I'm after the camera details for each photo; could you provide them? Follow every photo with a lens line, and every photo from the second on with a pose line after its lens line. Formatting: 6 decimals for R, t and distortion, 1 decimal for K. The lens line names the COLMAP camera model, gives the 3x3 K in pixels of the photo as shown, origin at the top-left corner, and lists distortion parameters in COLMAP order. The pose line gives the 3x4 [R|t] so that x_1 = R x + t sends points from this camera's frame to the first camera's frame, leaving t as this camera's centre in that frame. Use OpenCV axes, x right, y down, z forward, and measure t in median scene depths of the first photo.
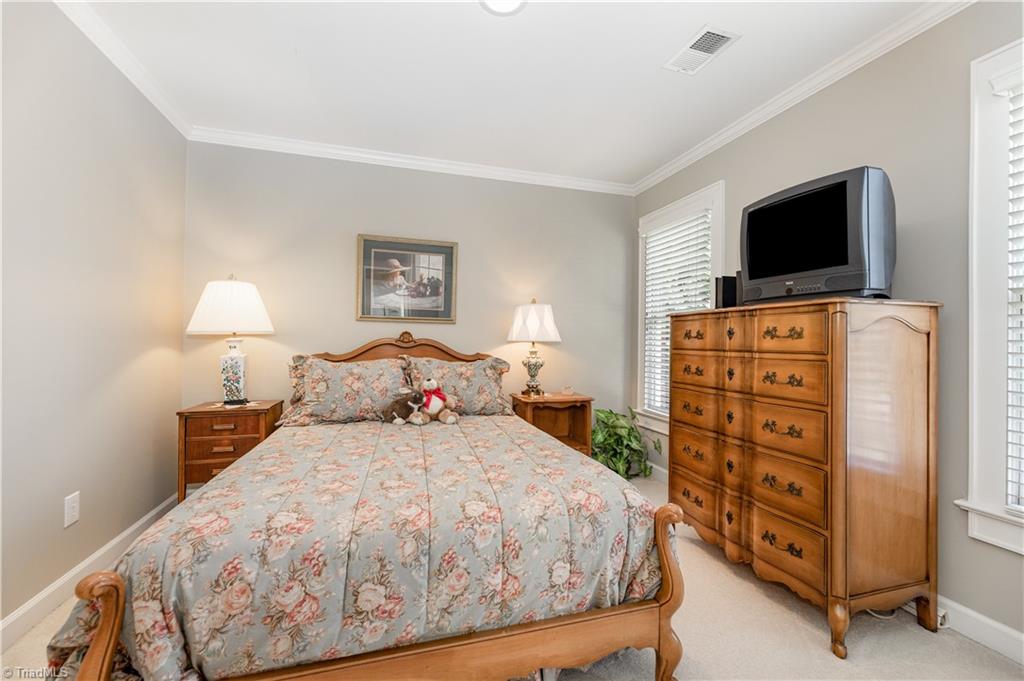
lens RADIAL K [[420.3, 0, 511.9], [0, 420.3, 335.6], [0, 0, 1]] dist [0.000660, 0.000257]
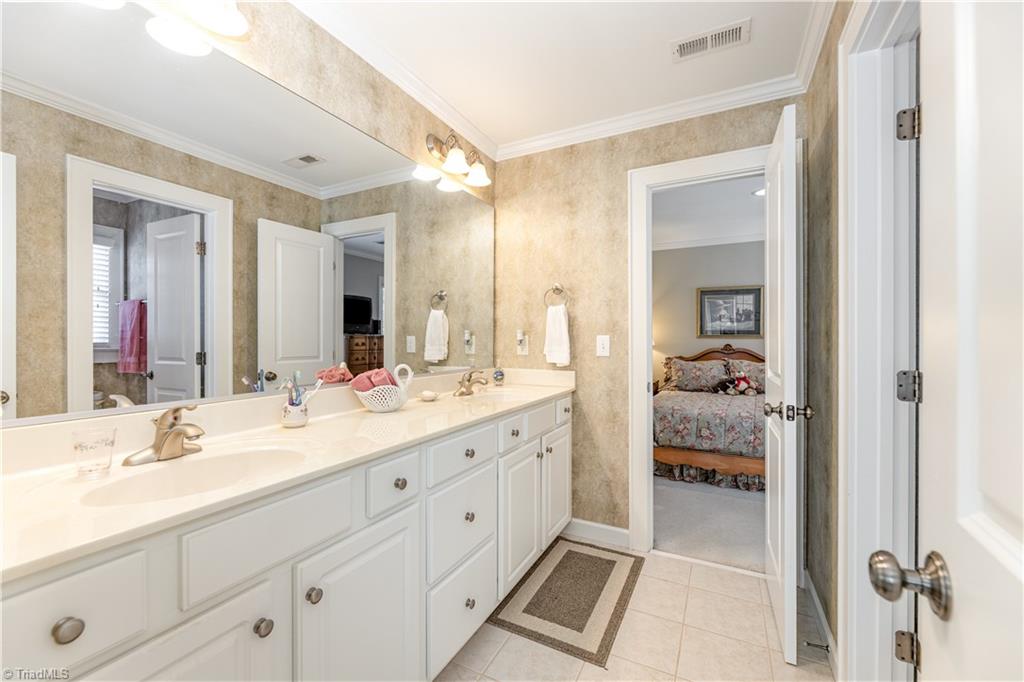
lens RADIAL K [[420.3, 0, 509.7], [0, 420.3, 337.1], [0, 0, 1]] dist [0.000660, 0.000257]
pose [[0.718997, -0.015276, -0.694845, 0.359962], [0.015589, 0.999861, -0.005850, -0.050889], [0.694838, -0.006626, 0.719136, -1.009322]]
